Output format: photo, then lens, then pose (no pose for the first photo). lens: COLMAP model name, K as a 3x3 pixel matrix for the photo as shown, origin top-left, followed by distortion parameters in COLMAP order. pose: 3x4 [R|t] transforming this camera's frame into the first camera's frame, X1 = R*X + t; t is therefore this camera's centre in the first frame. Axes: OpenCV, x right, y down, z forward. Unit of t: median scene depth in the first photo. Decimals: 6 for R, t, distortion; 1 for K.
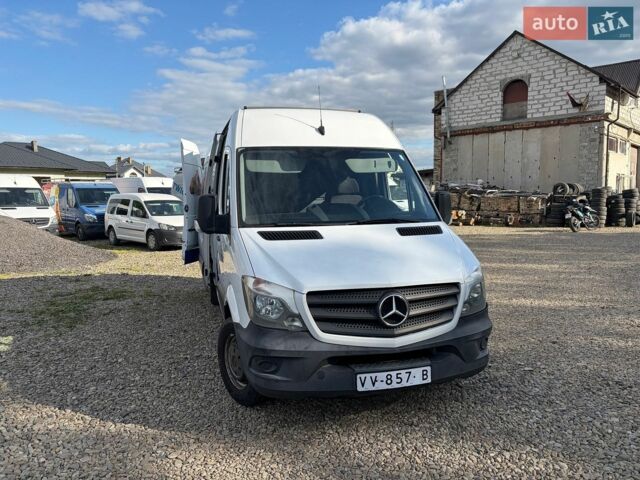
lens RADIAL K [[484.1, 0, 320.3], [0, 484.1, 241.3], [0, 0, 1]] dist [0.063072, -0.067095]
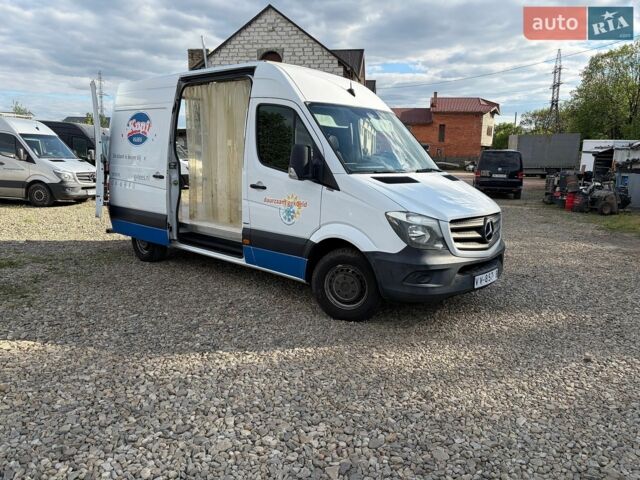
lens RADIAL K [[484.1, 0, 321.2], [0, 484.1, 239.2], [0, 0, 1]] dist [0.063072, -0.067095]
pose [[0.838093, -0.059736, 0.542246, -0.200845], [0.020716, 0.996755, 0.077788, 0.008558], [-0.545133, -0.053960, 0.836611, 0.012117]]
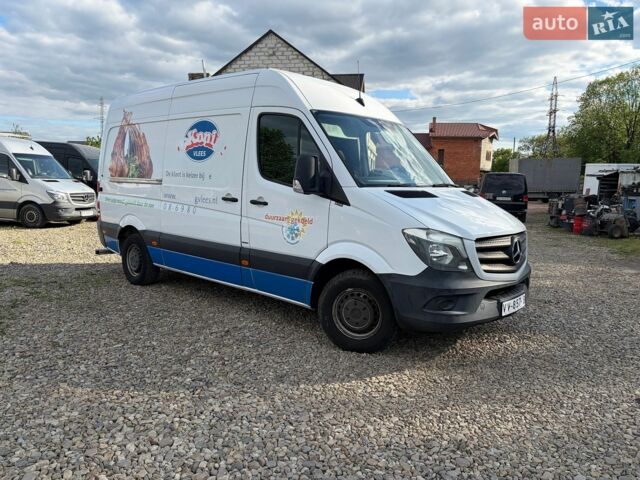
lens RADIAL K [[484.1, 0, 320.7], [0, 484.1, 241.6], [0, 0, 1]] dist [0.063072, -0.067095]
pose [[0.836930, -0.032400, 0.546351, -0.189426], [0.017512, 0.999320, 0.032437, 0.012673], [-0.547030, -0.017580, 0.836928, 0.038792]]
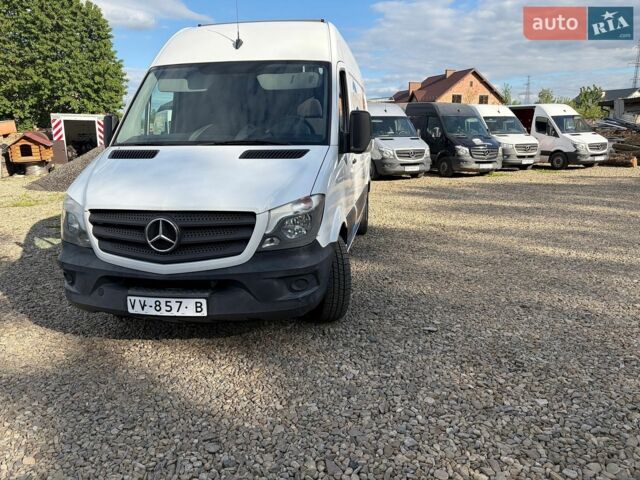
lens RADIAL K [[484.1, 0, 321.3], [0, 484.1, 238.4], [0, 0, 1]] dist [0.063072, -0.067095]
pose [[0.913364, 0.089525, -0.397179, 0.153546], [-0.040692, 0.990713, 0.129734, 0.002894], [0.405105, -0.102333, 0.908525, 0.052390]]
